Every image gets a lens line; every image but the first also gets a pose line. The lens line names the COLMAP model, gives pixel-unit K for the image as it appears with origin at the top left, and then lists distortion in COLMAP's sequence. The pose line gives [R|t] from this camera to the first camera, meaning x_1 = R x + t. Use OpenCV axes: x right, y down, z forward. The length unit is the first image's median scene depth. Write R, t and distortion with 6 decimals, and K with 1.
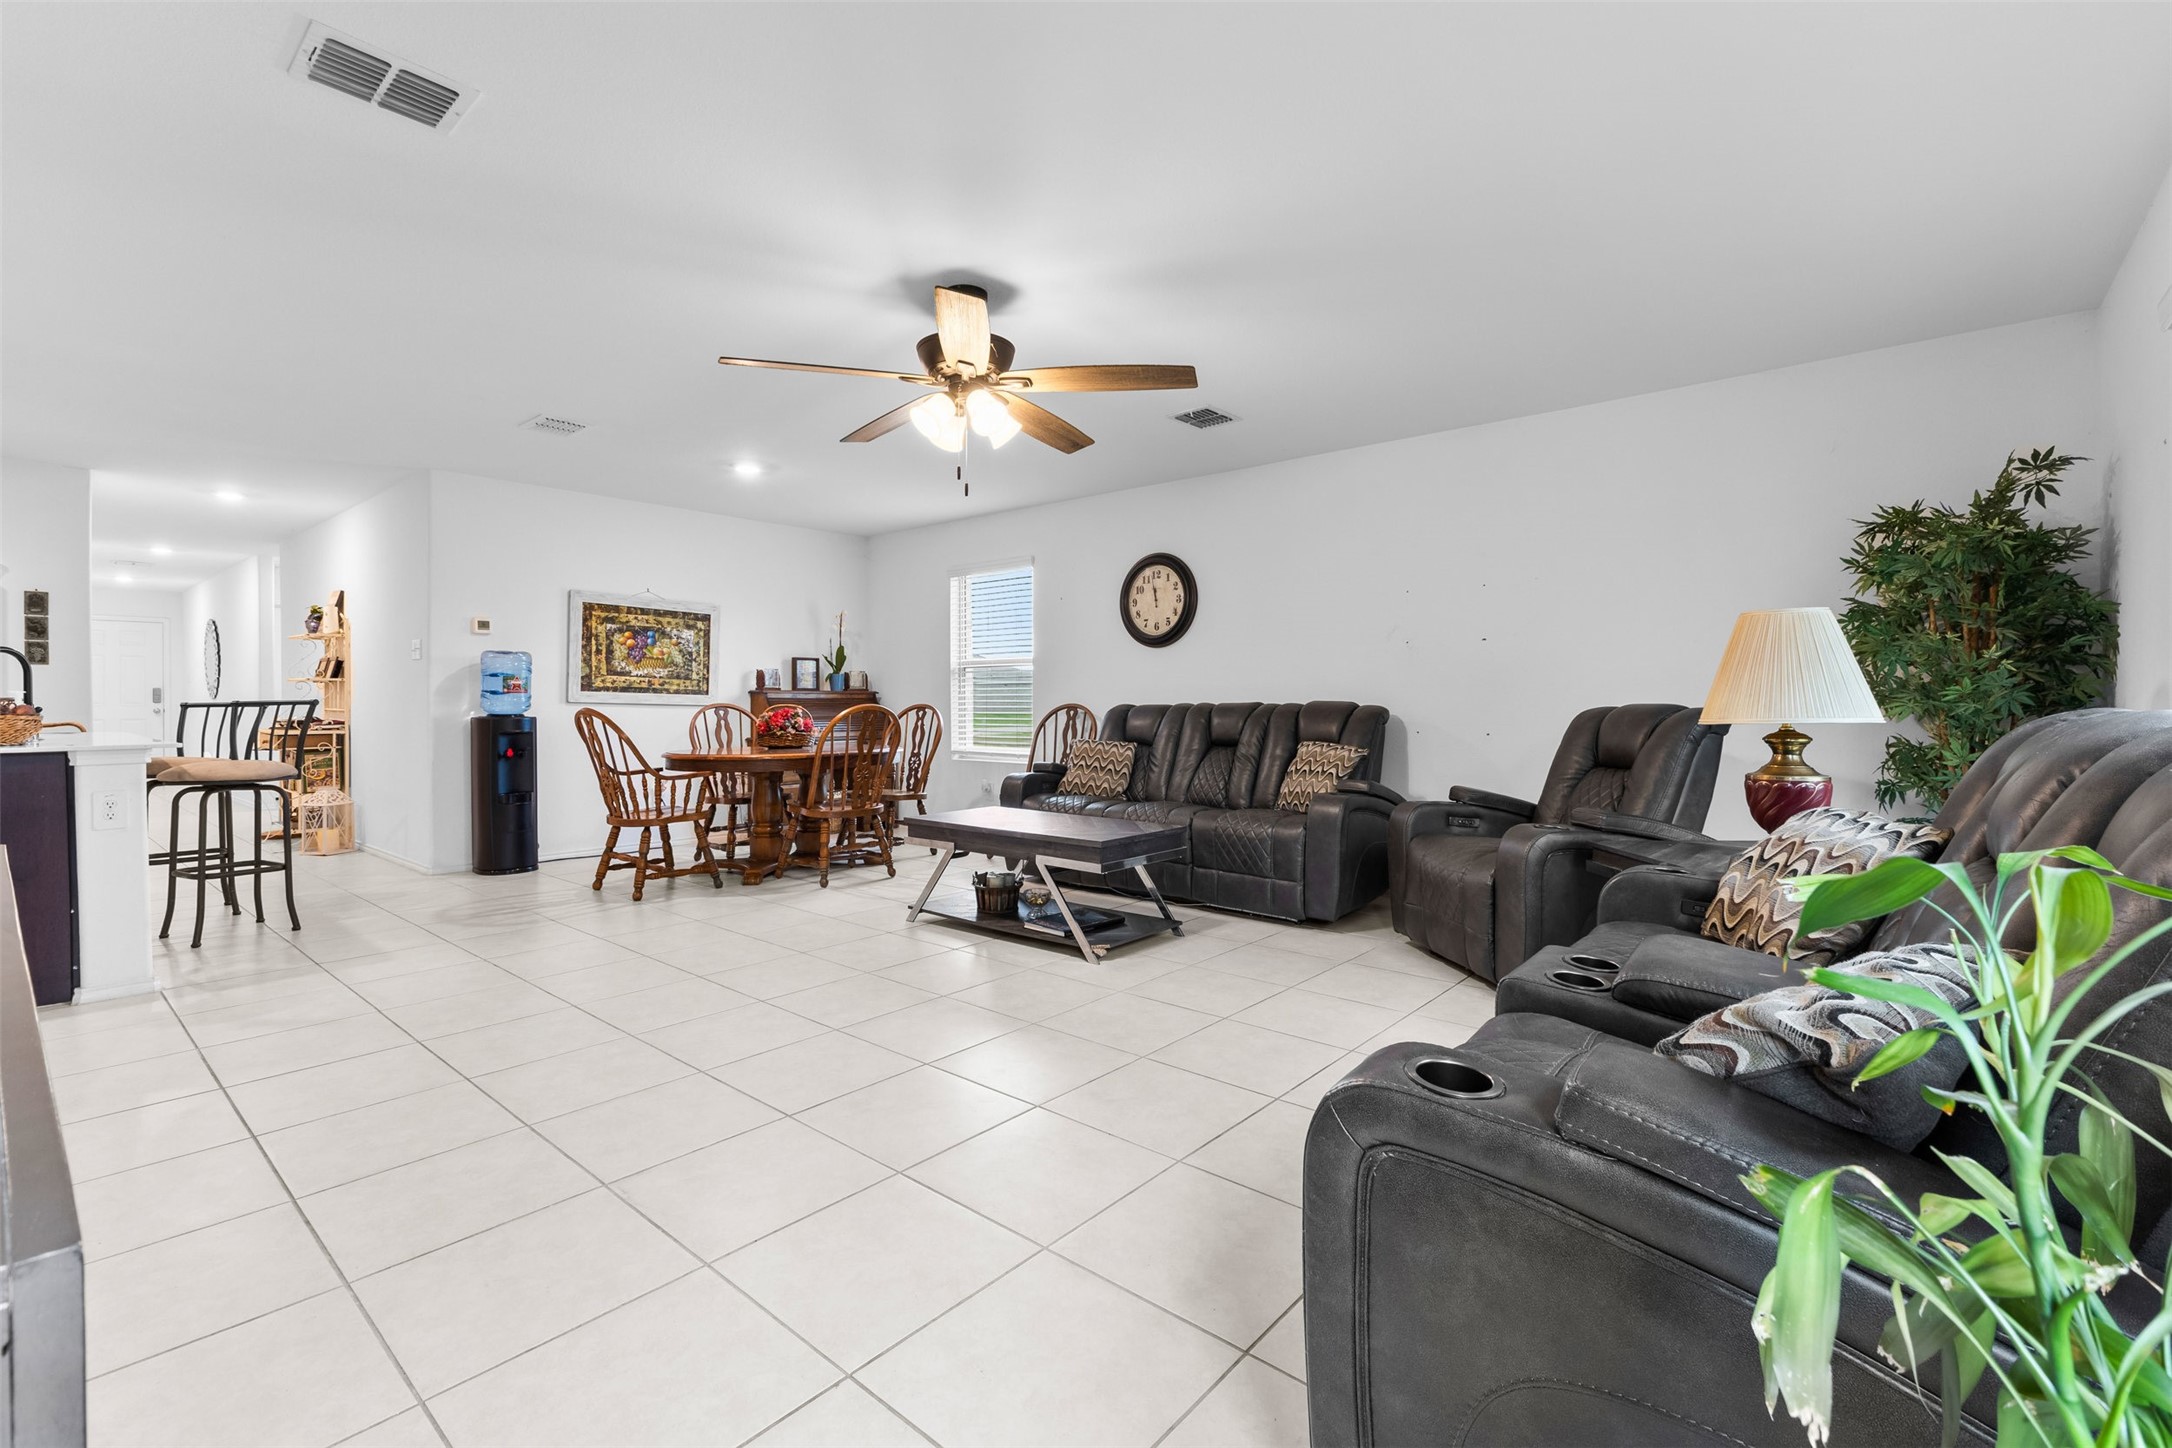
lens RADIAL K [[947.1, 0, 1084.8], [0, 947.1, 708.0], [0, 0, 1]] dist [0.007465, -0.000094]
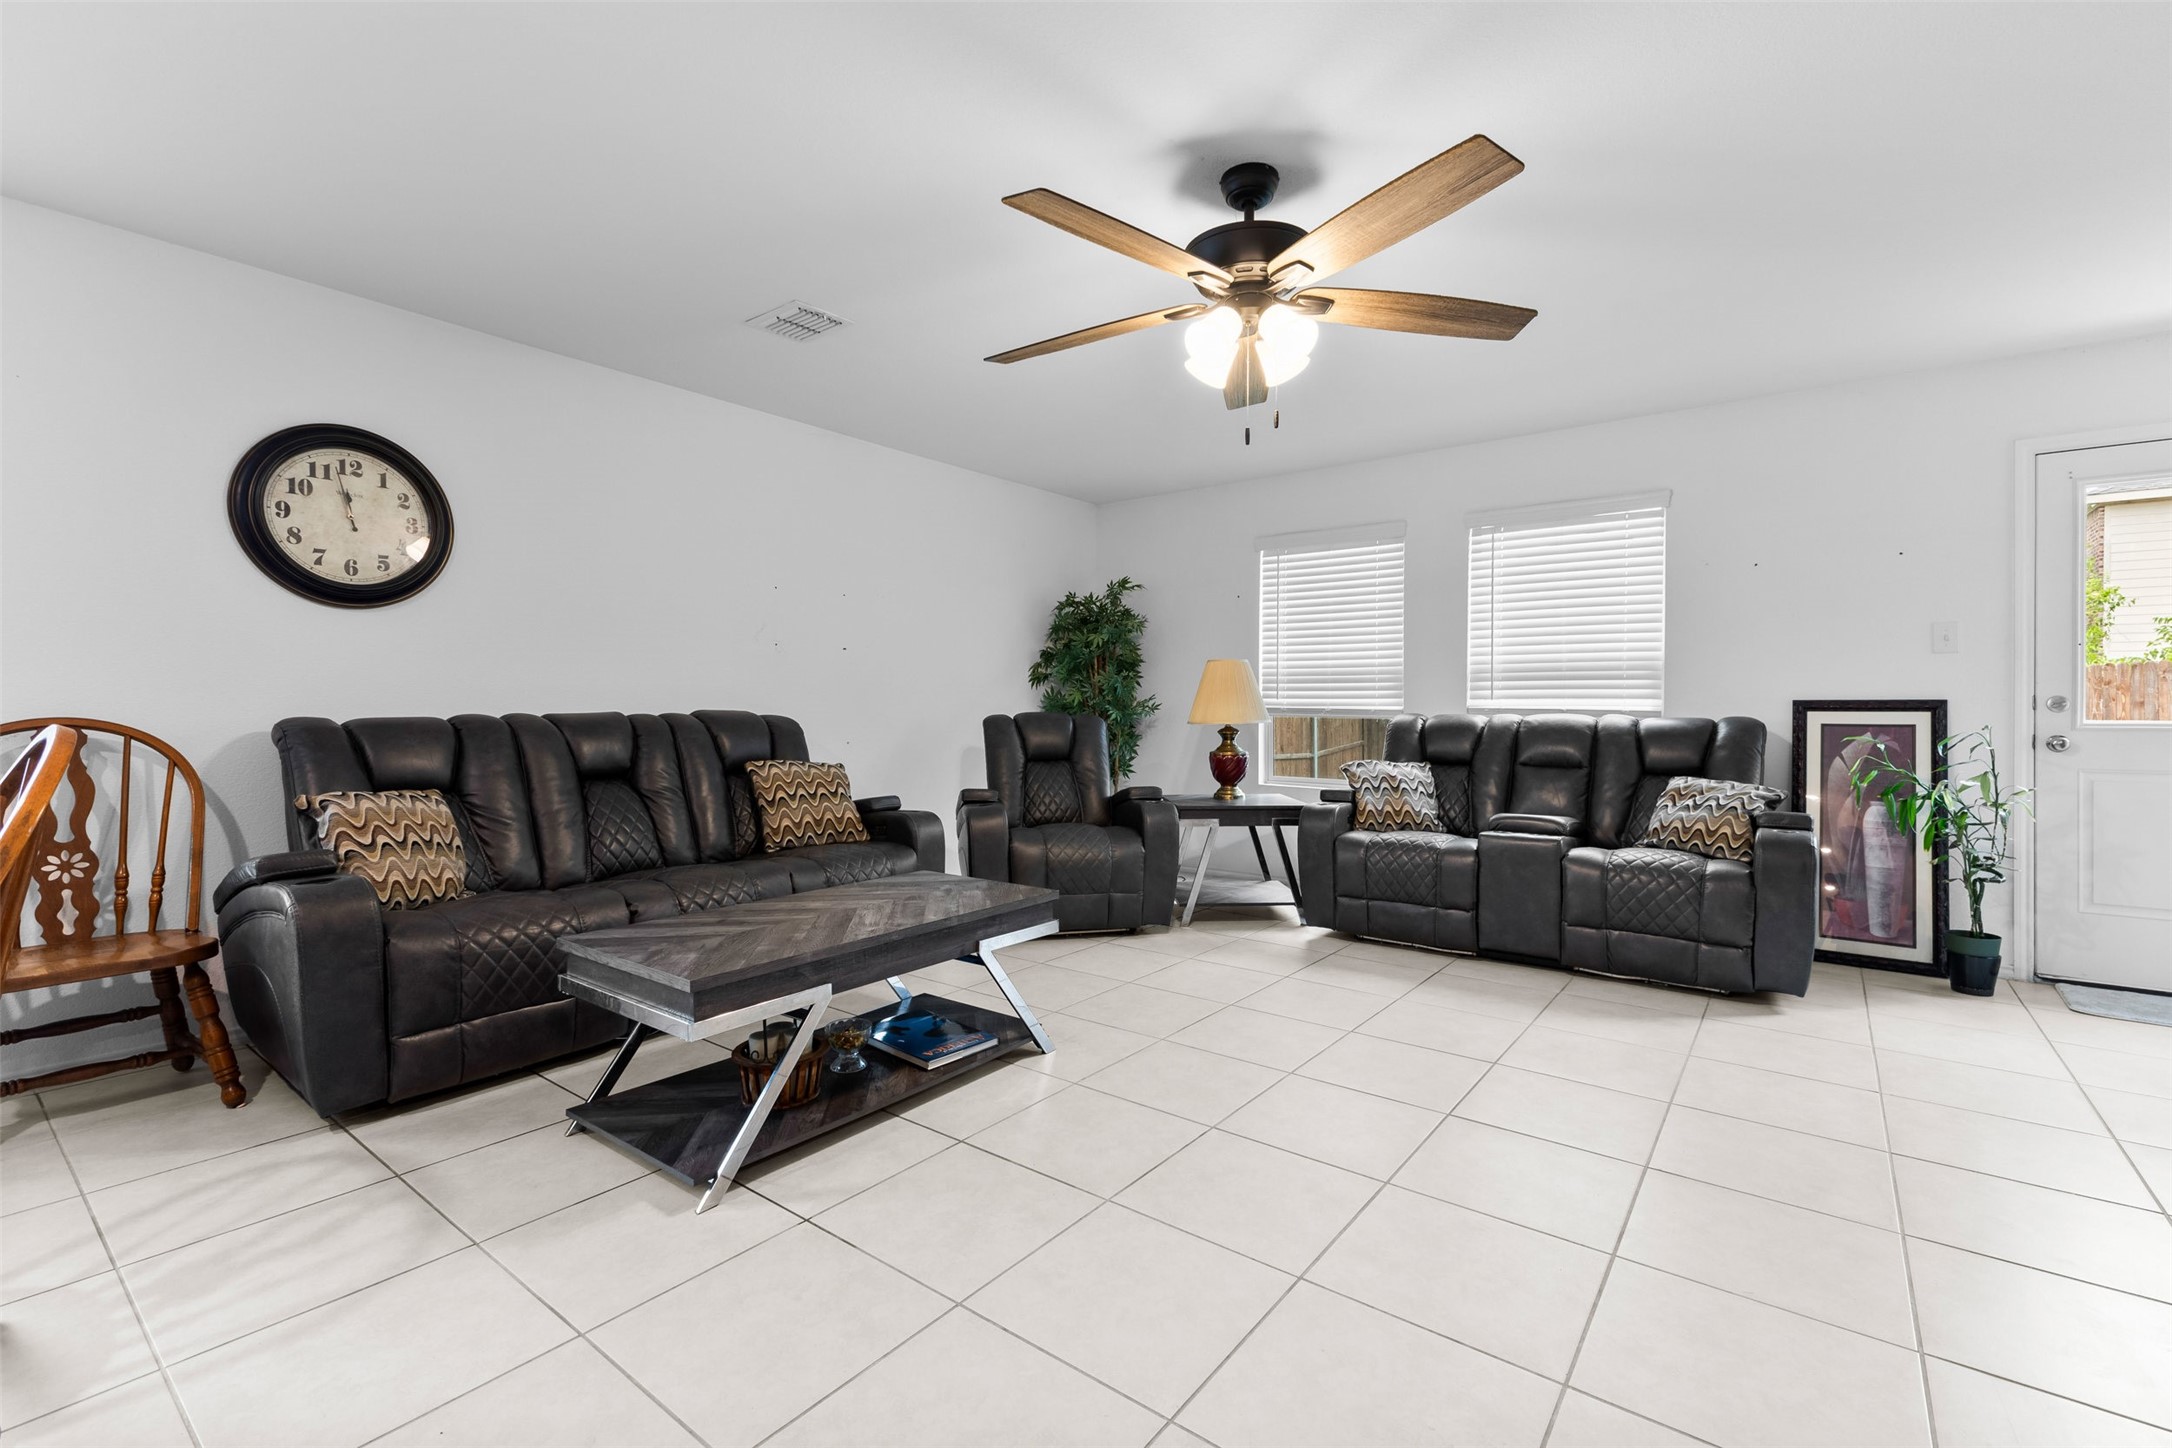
lens RADIAL K [[947.1, 0, 1088.2], [0, 947.1, 716.5], [0, 0, 1]] dist [0.007465, -0.000094]
pose [[-0.067078, -0.012631, 0.997668, -0.440569], [0.004081, 0.999908, 0.012934, -0.008638], [-0.997739, 0.004939, -0.067021, 0.585548]]
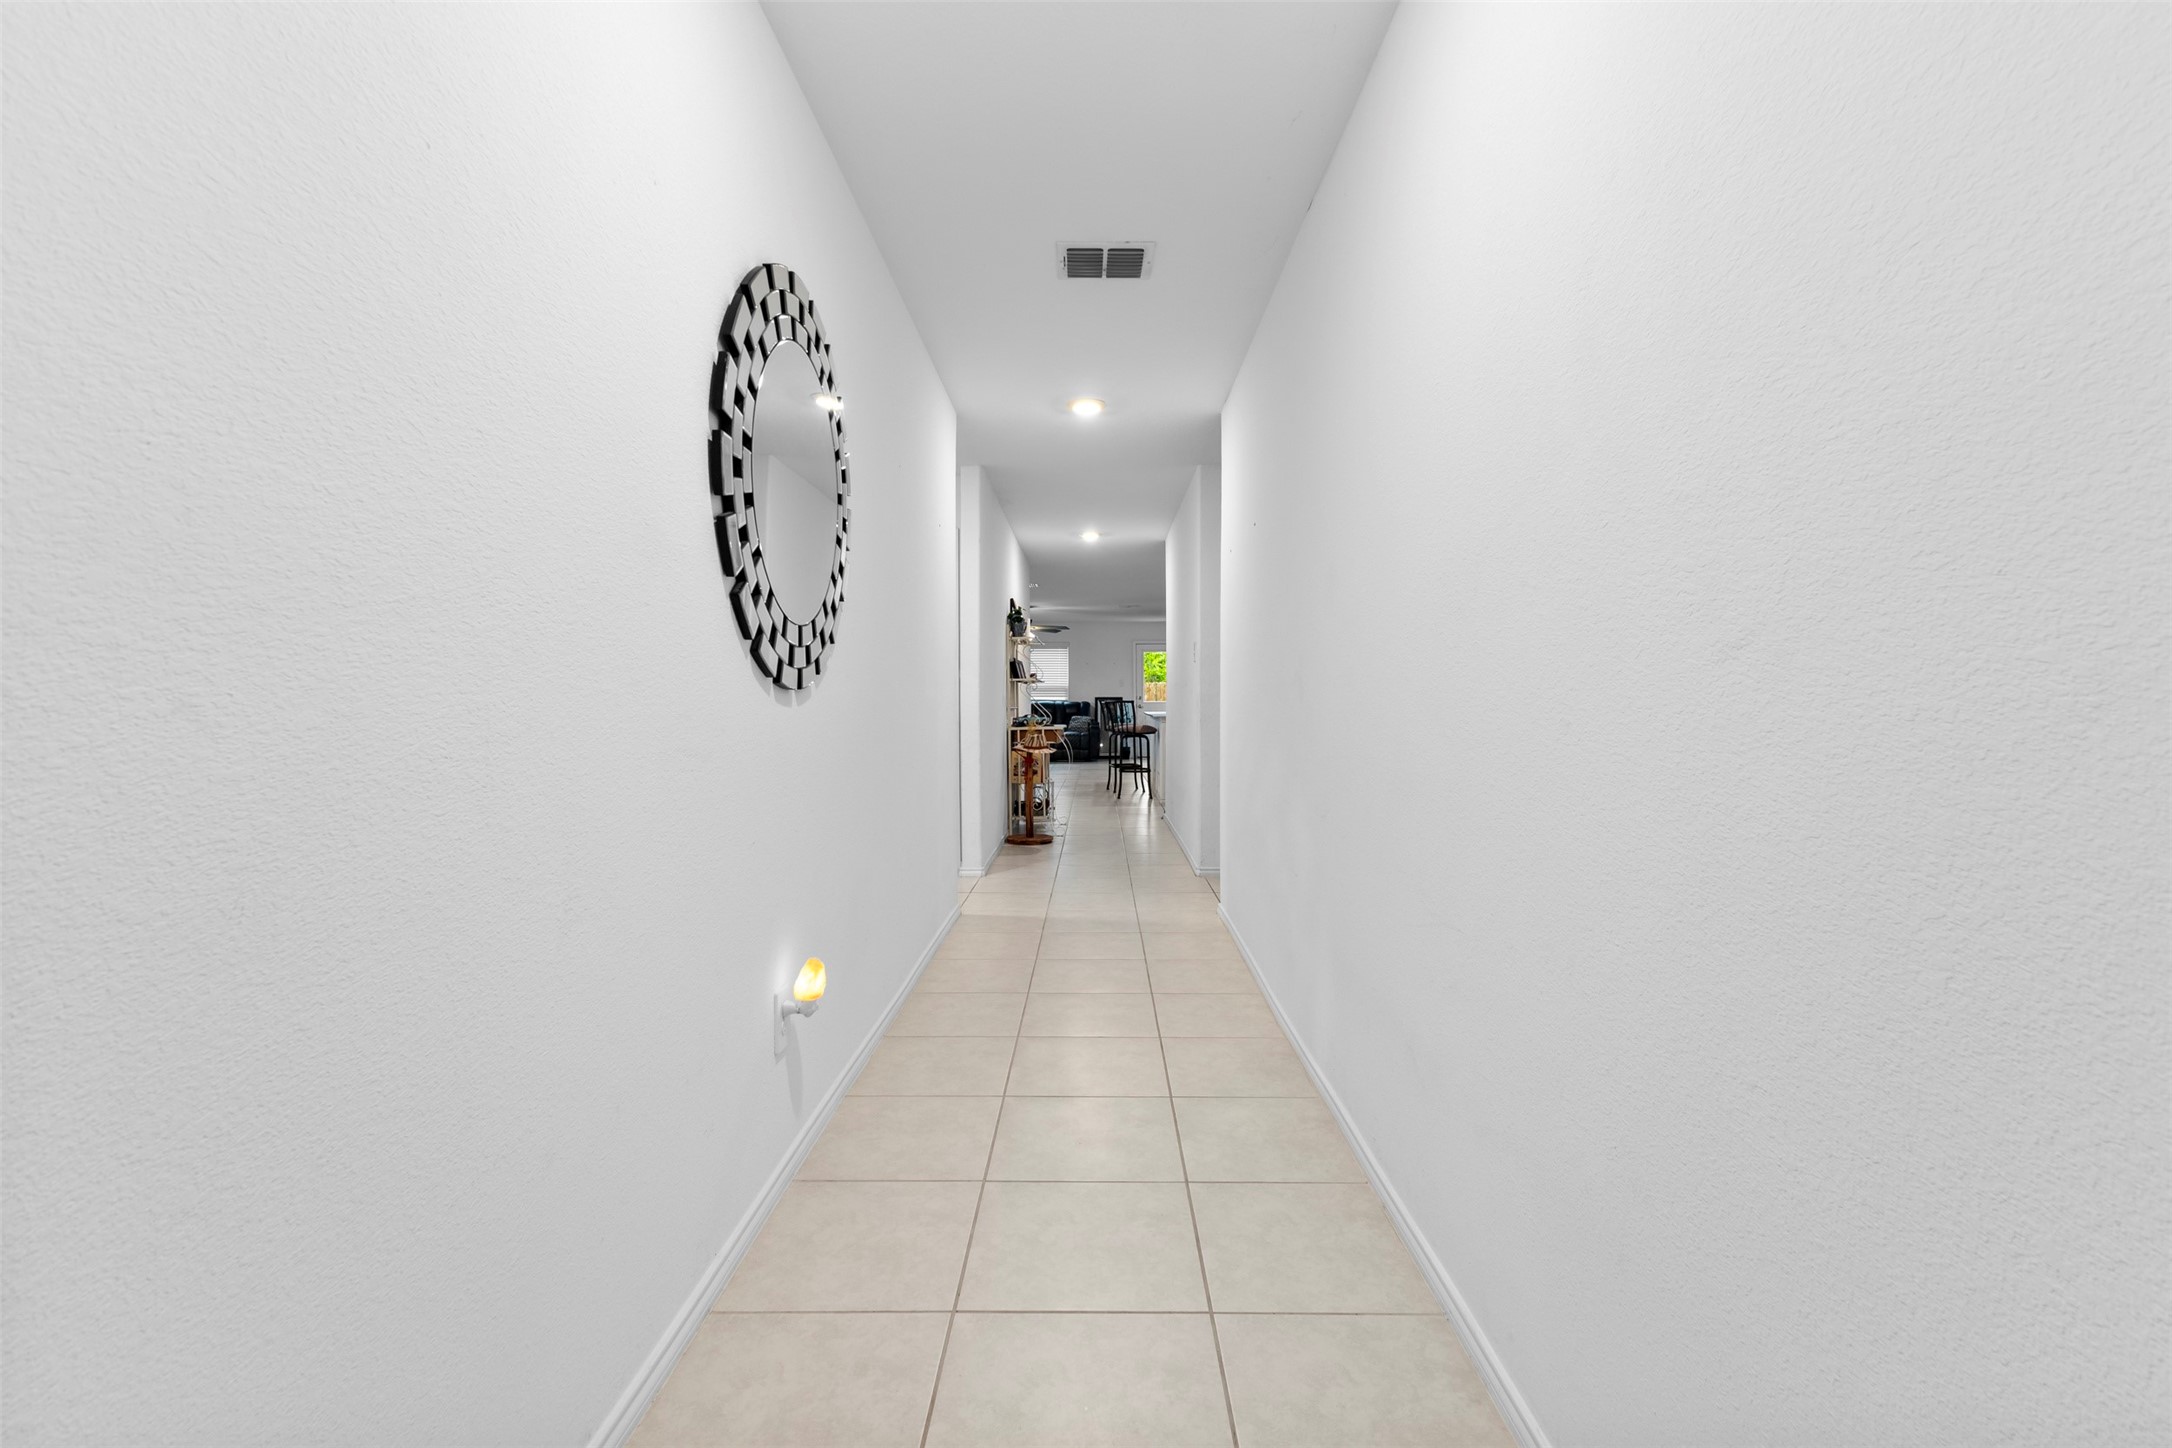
lens RADIAL K [[947.1, 0, 1087.9], [0, 947.1, 719.2], [0, 0, 1]] dist [0.007465, -0.000094]
pose [[-0.654951, -0.006630, 0.755642, -1.761428], [0.002480, 0.999937, 0.010922, 0.022073], [-0.755667, 0.009027, -0.654893, 1.765305]]
